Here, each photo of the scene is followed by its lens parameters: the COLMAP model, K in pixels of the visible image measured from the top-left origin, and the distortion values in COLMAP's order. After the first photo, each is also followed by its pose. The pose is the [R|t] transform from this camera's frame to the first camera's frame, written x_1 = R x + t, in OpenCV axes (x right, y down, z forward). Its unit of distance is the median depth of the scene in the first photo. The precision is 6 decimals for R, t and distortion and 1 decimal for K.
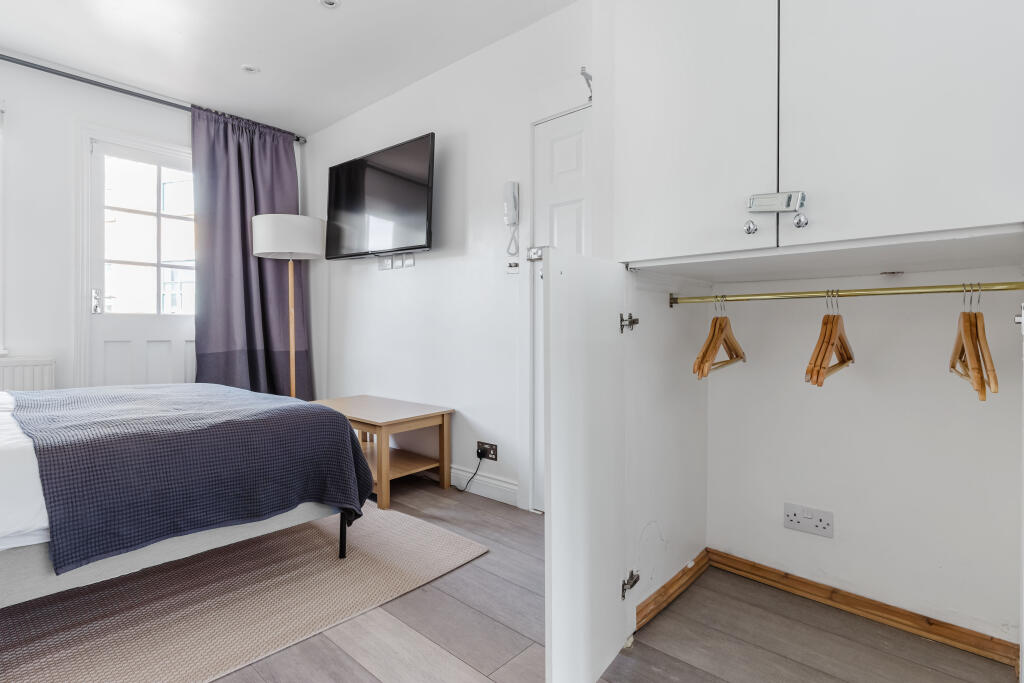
lens RADIAL K [[505.7, 0, 512.0], [0, 505.7, 341.5], [0, 0, 1]] dist [-0.000769, -0.000013]
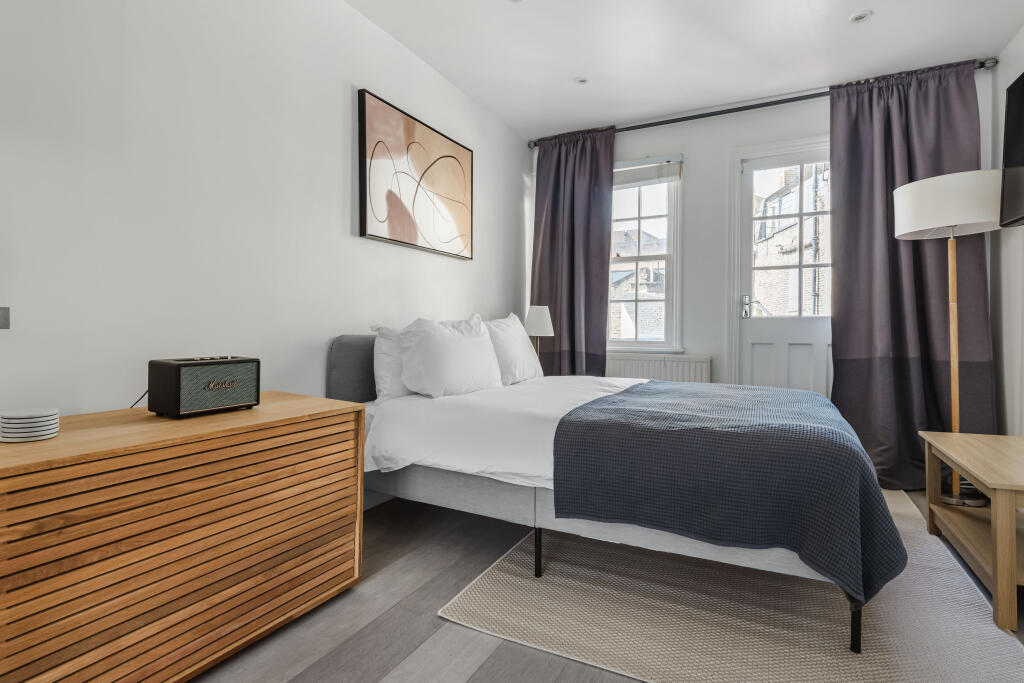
lens RADIAL K [[532.2, 0, 512.0], [0, 532.2, 341.5], [0, 0, 1]] dist [0.000825, 0.000191]
pose [[0.262026, 0.014468, -0.964952, 0.153127], [-0.022088, 0.999716, 0.008991, -0.002850], [0.964808, 0.018958, 0.262271, 0.196953]]
